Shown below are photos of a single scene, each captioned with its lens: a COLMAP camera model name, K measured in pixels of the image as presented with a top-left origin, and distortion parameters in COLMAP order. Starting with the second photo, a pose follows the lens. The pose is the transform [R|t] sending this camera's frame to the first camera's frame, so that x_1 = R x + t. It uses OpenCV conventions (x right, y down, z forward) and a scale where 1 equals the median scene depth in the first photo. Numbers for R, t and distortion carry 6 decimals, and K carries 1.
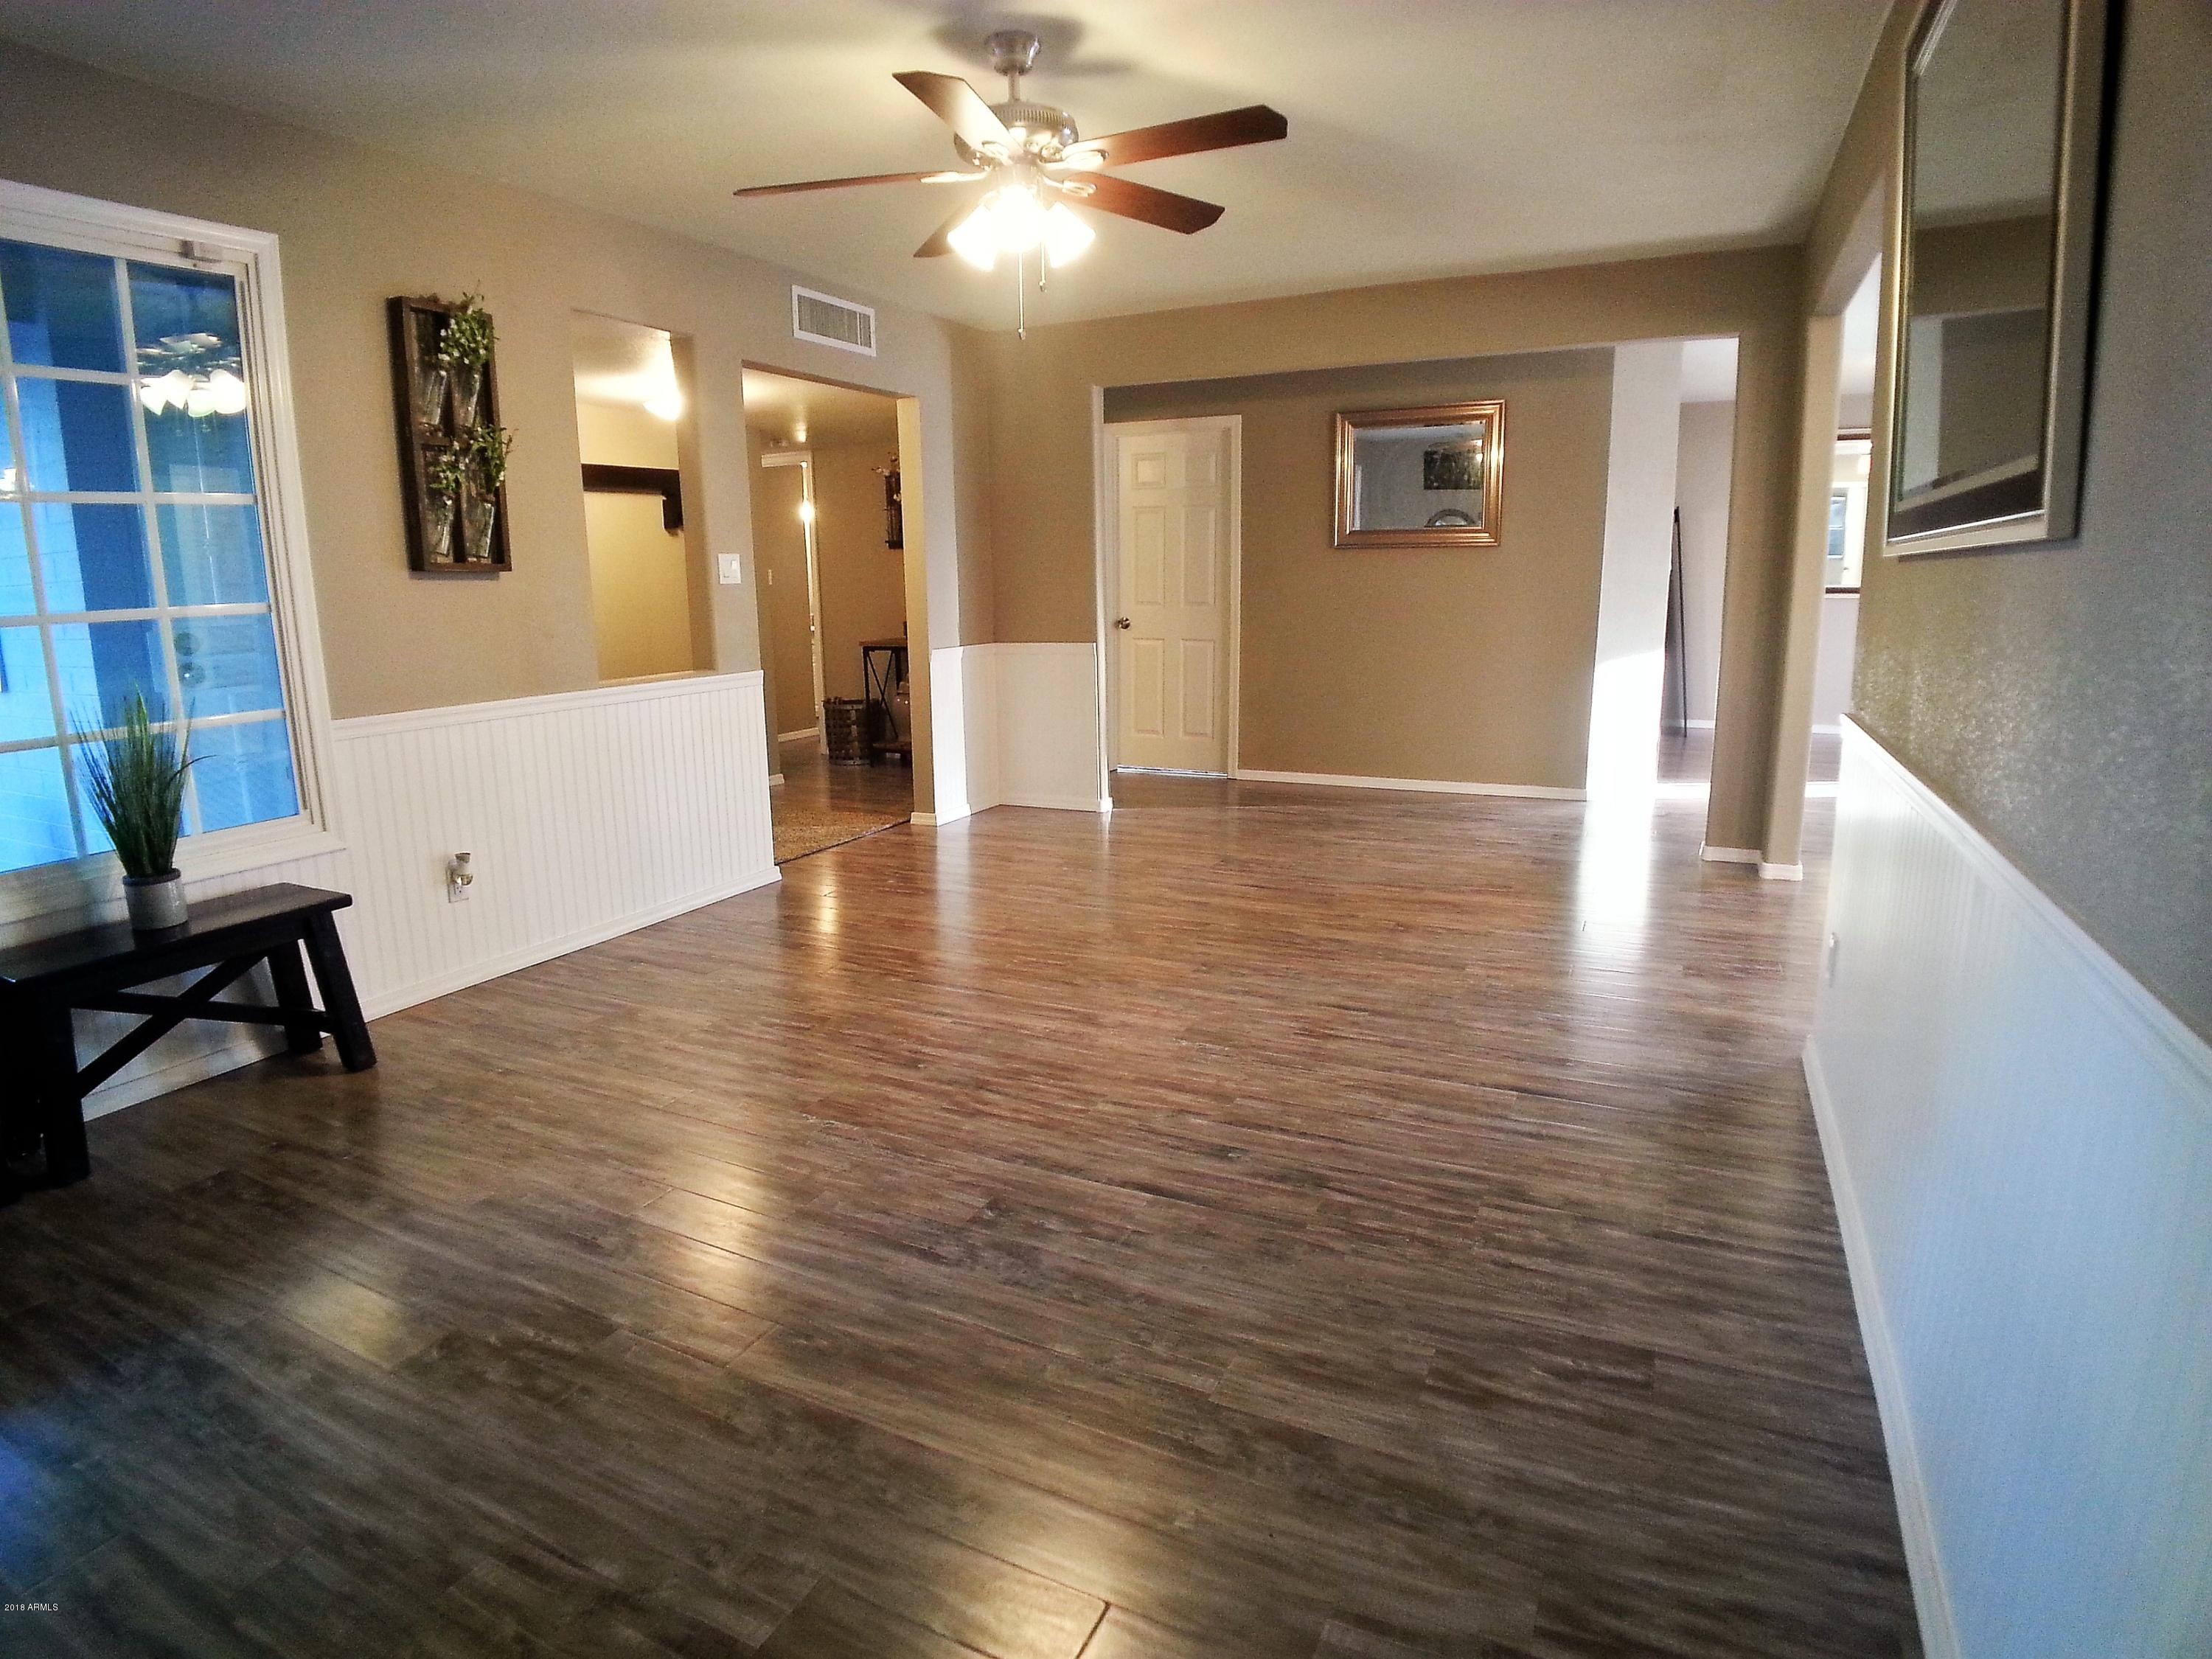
lens RADIAL K [[1228.7, 0, 1081.8], [0, 1228.7, 821.6], [0, 0, 1]] dist [-0.076113, -0.003042]
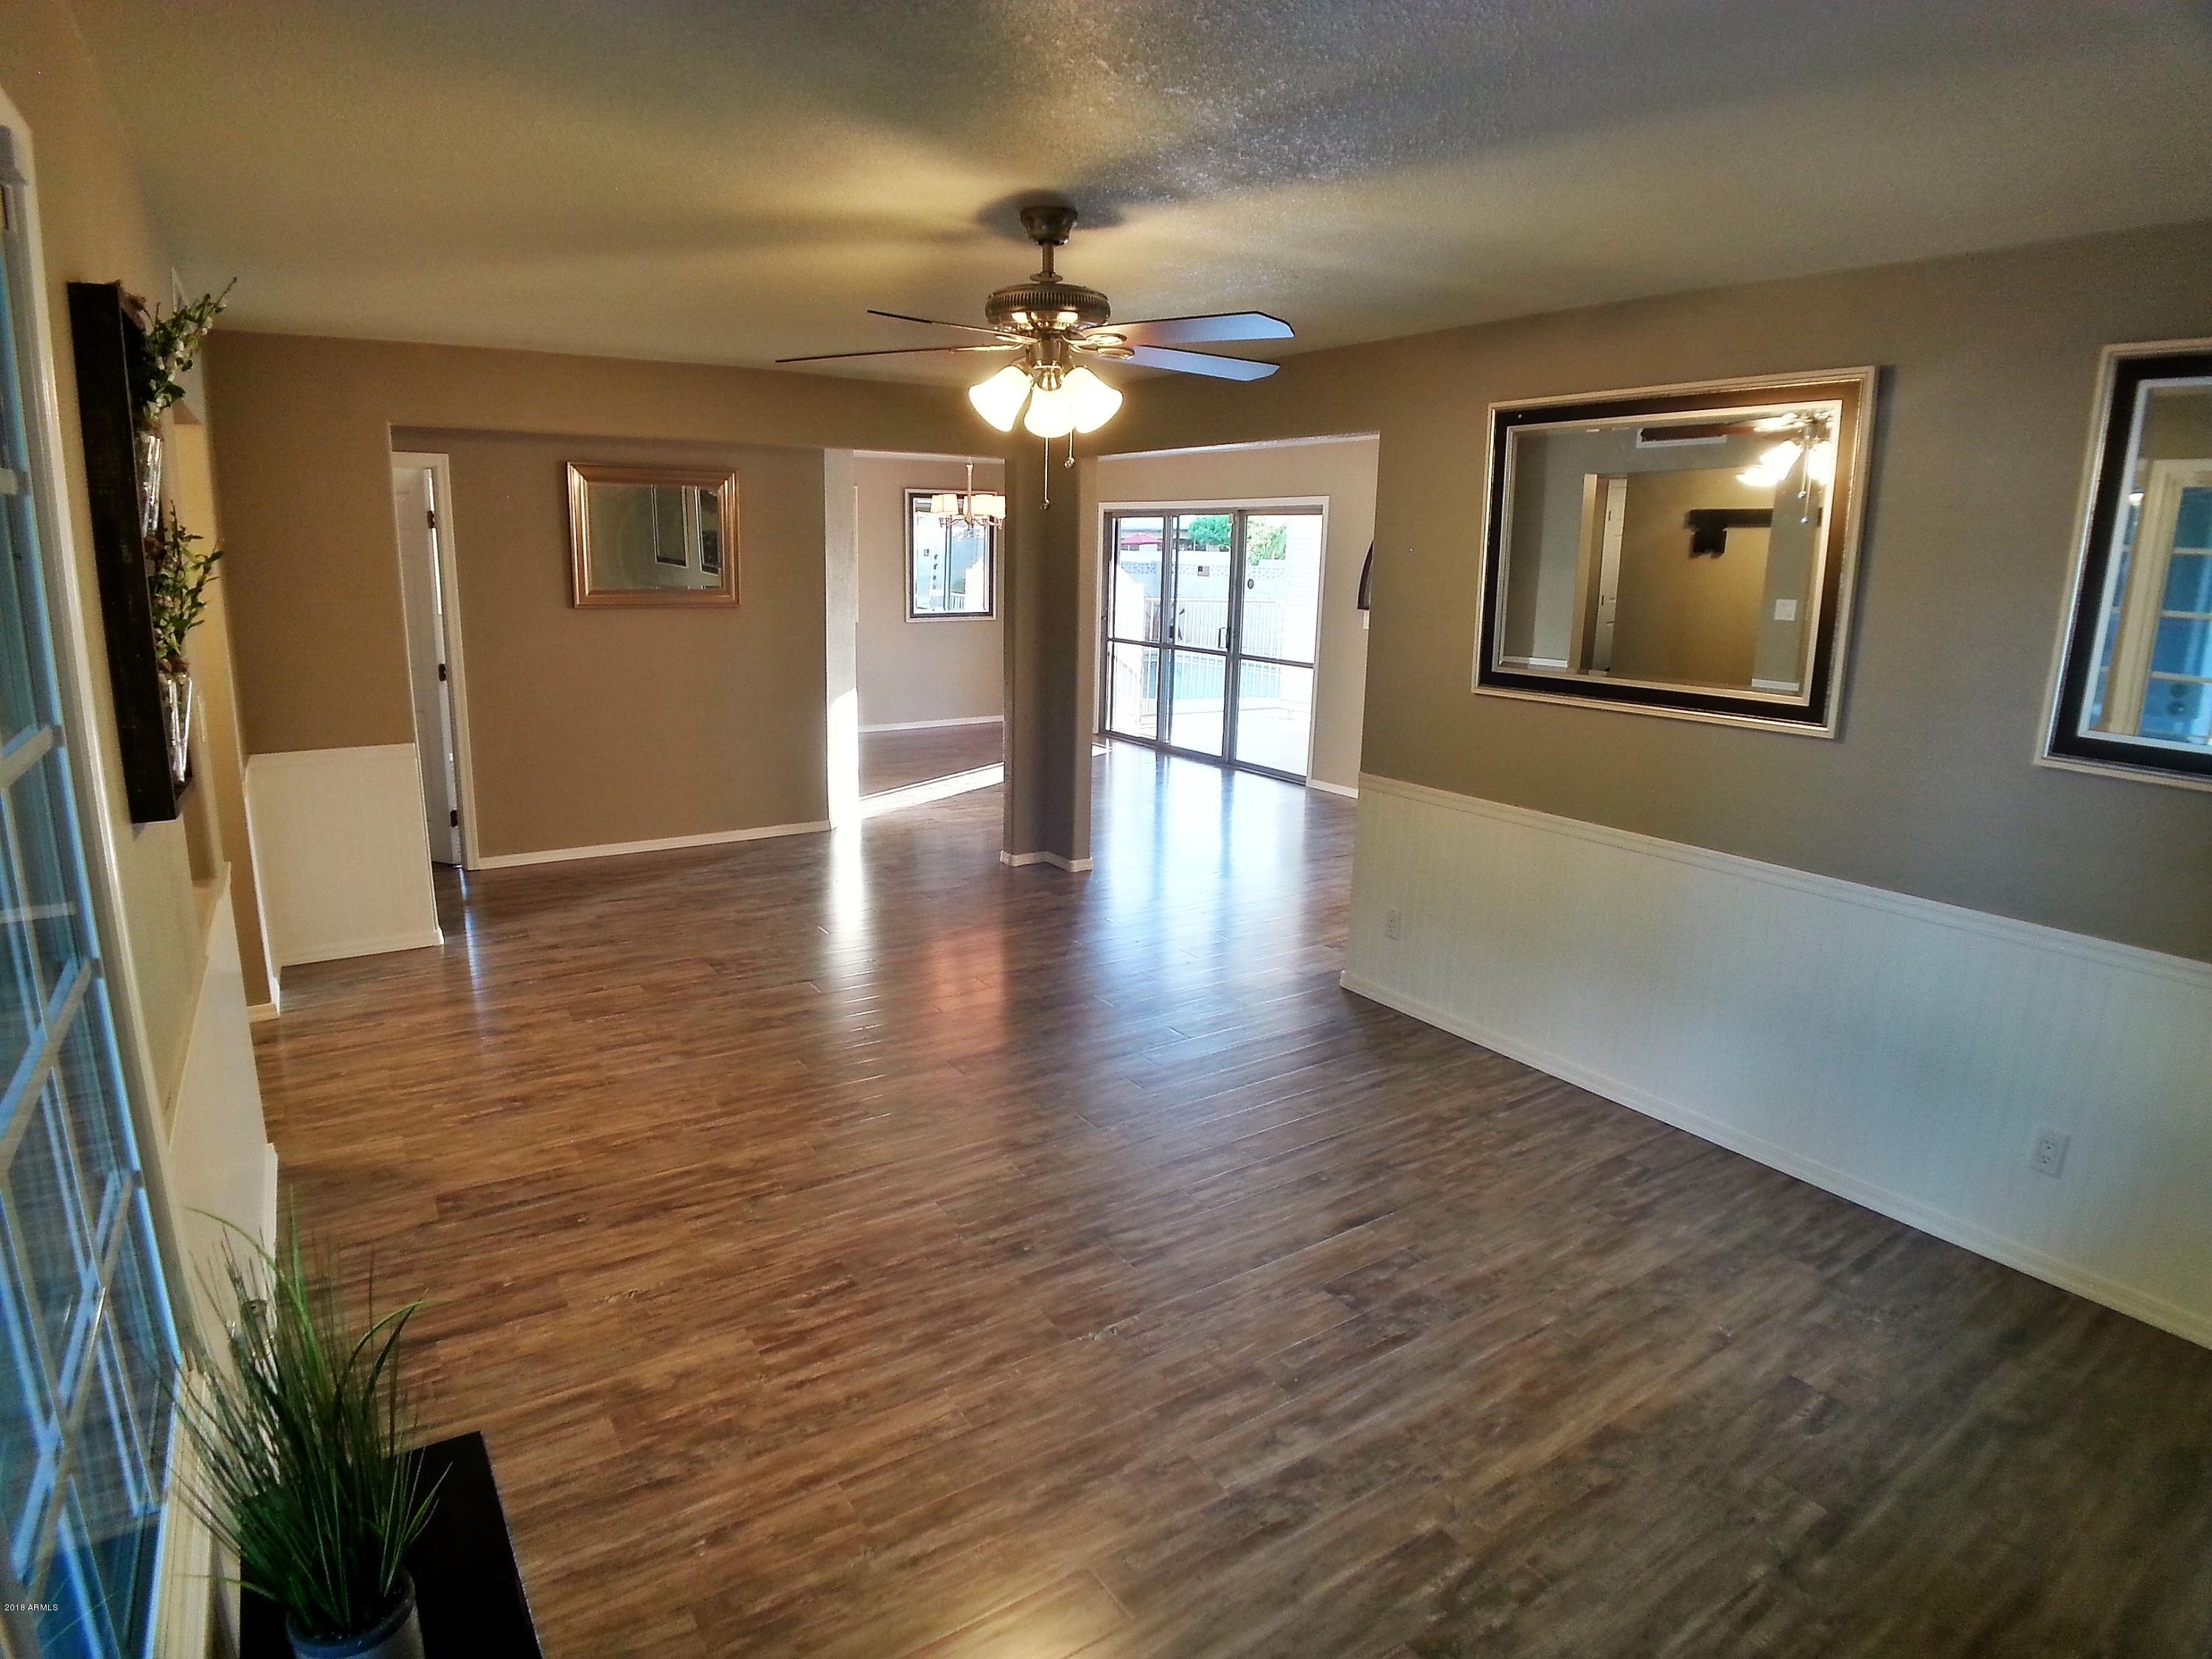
lens RADIAL K [[1179.8, 0, 1063.7], [0, 1179.8, 813.0], [0, 0, 1]] dist [-0.069740, -0.001510]
pose [[0.511879, -0.163423, 0.843370, -0.913375], [0.141780, 0.984347, 0.104688, -0.259045], [-0.847277, 0.065986, 0.527037, 0.481693]]
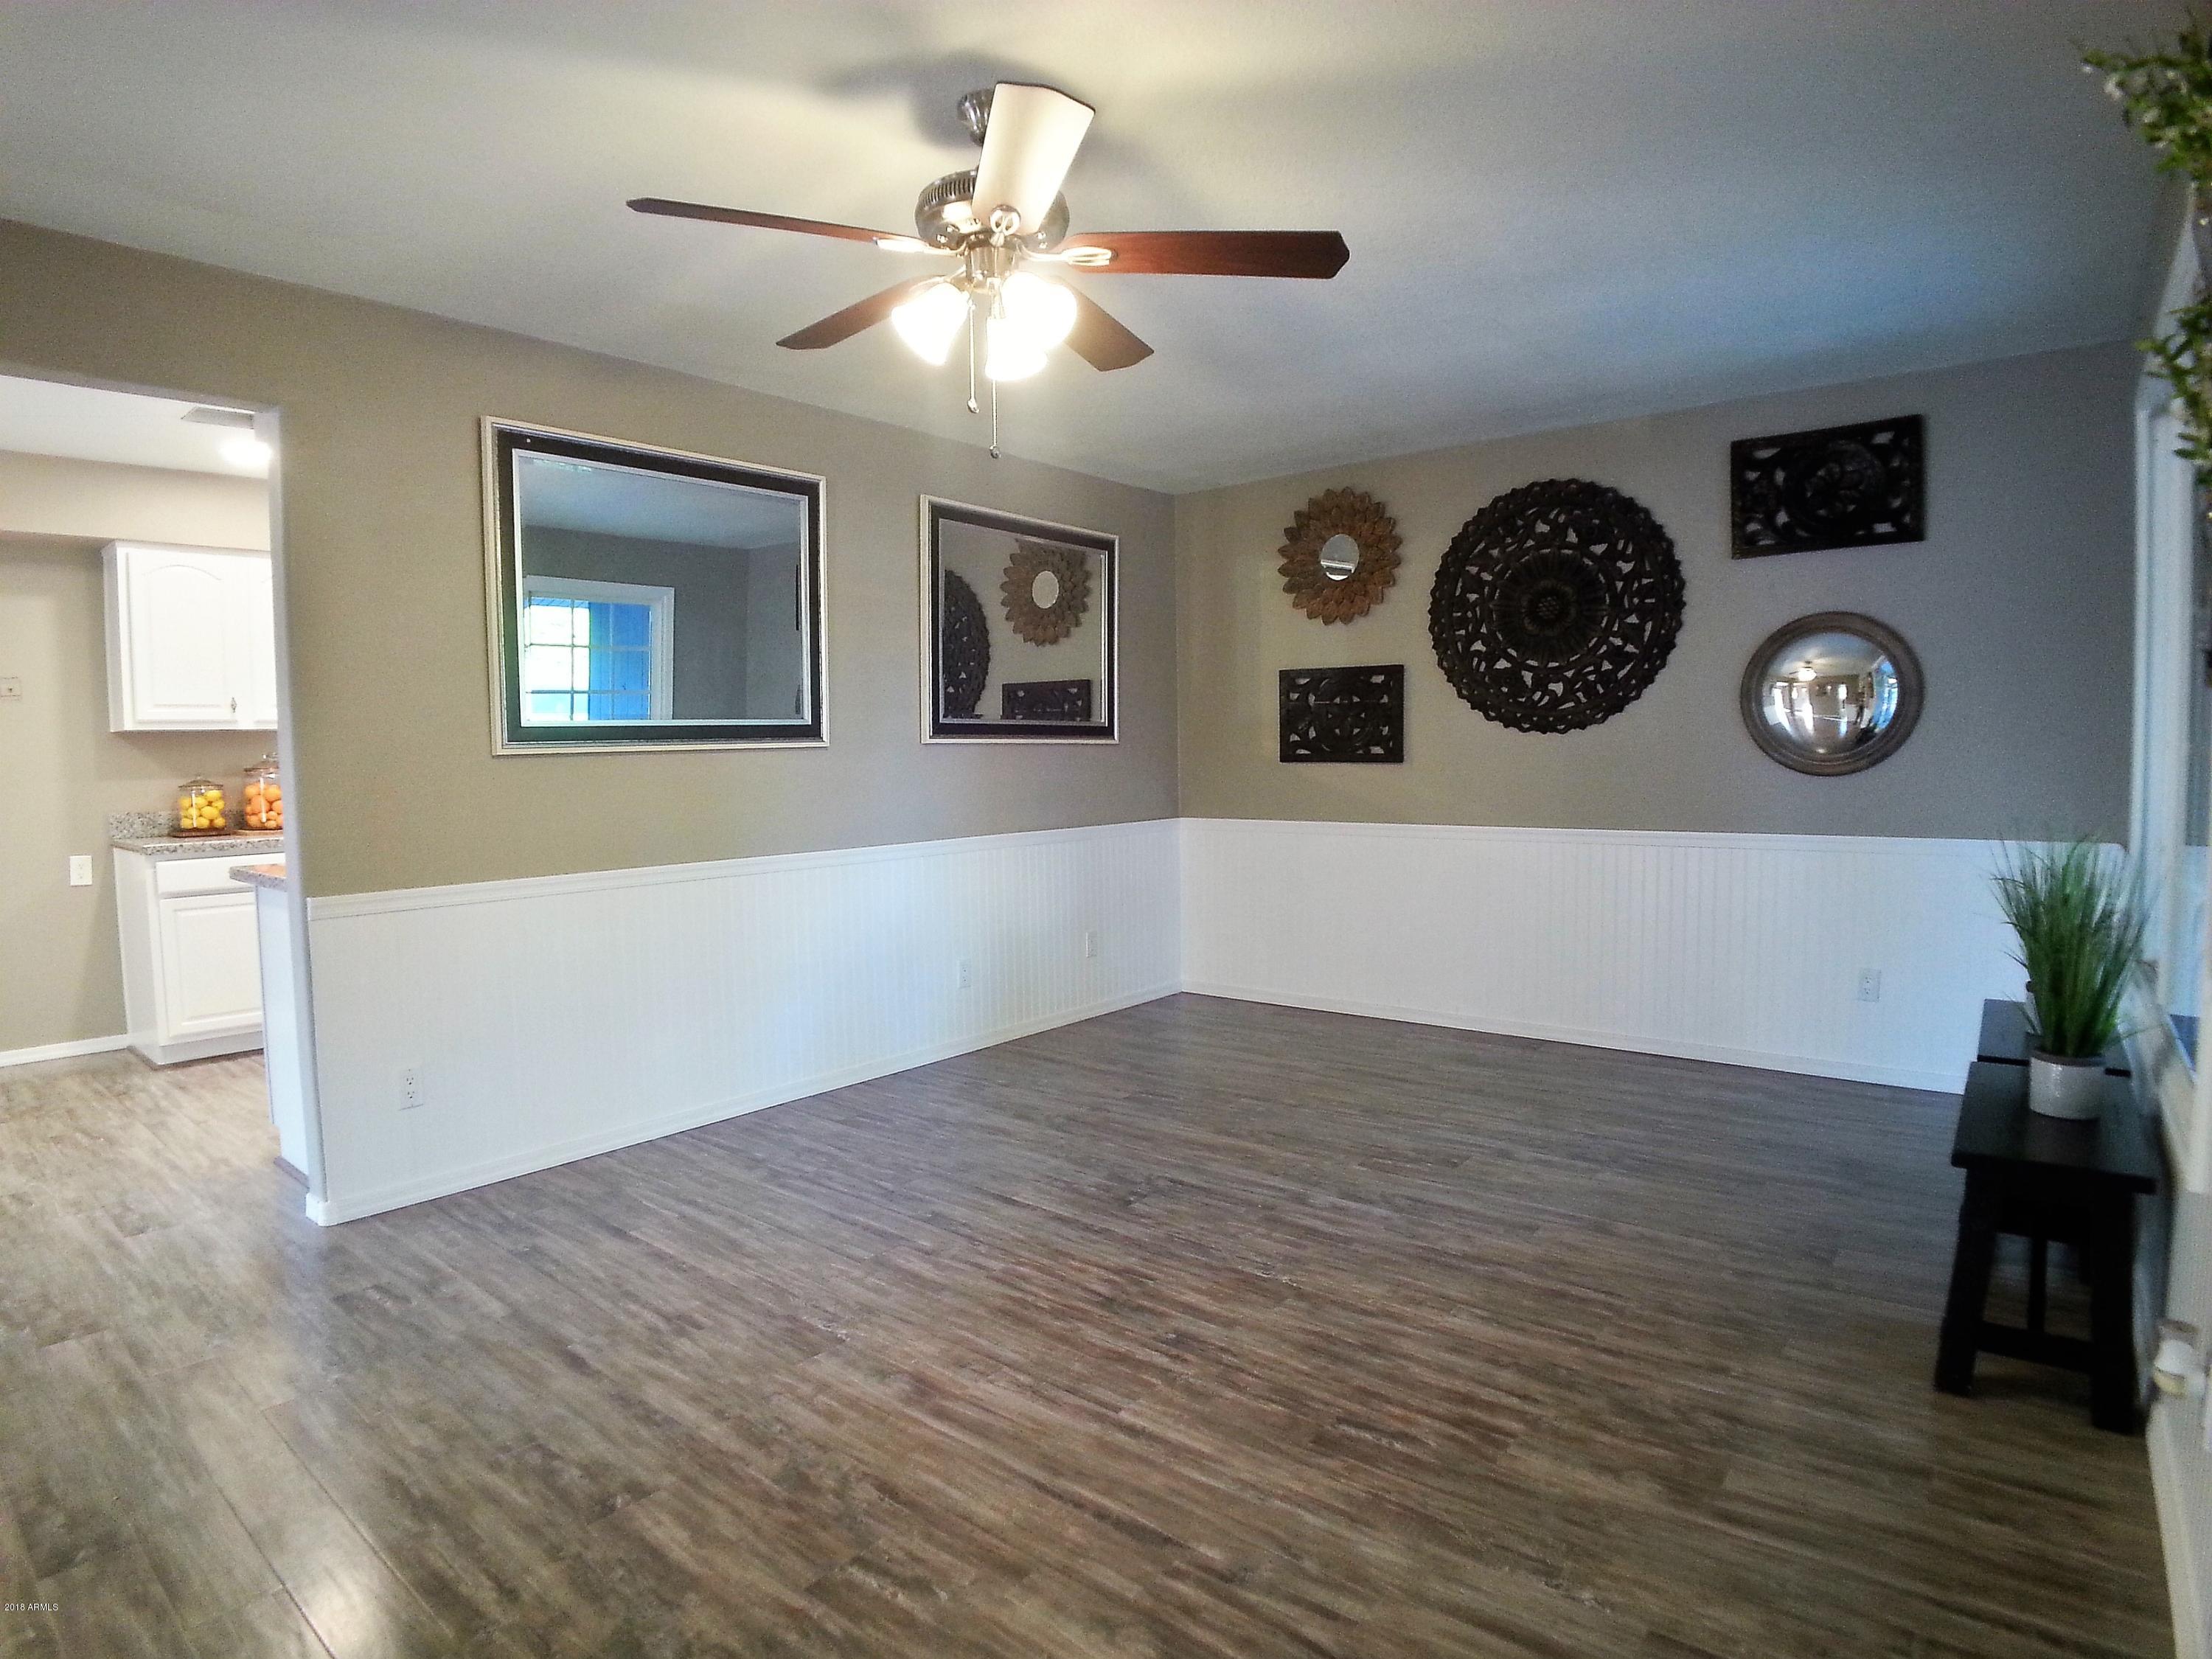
lens RADIAL K [[1228.7, 0, 1081.8], [0, 1228.7, 821.6], [0, 0, 1]] dist [-0.076113, -0.003042]
pose [[-0.973250, 0.020917, 0.228796, -0.281745], [0.077832, 0.966979, 0.242679, -0.353197], [-0.216165, 0.253995, -0.942740, 1.796133]]
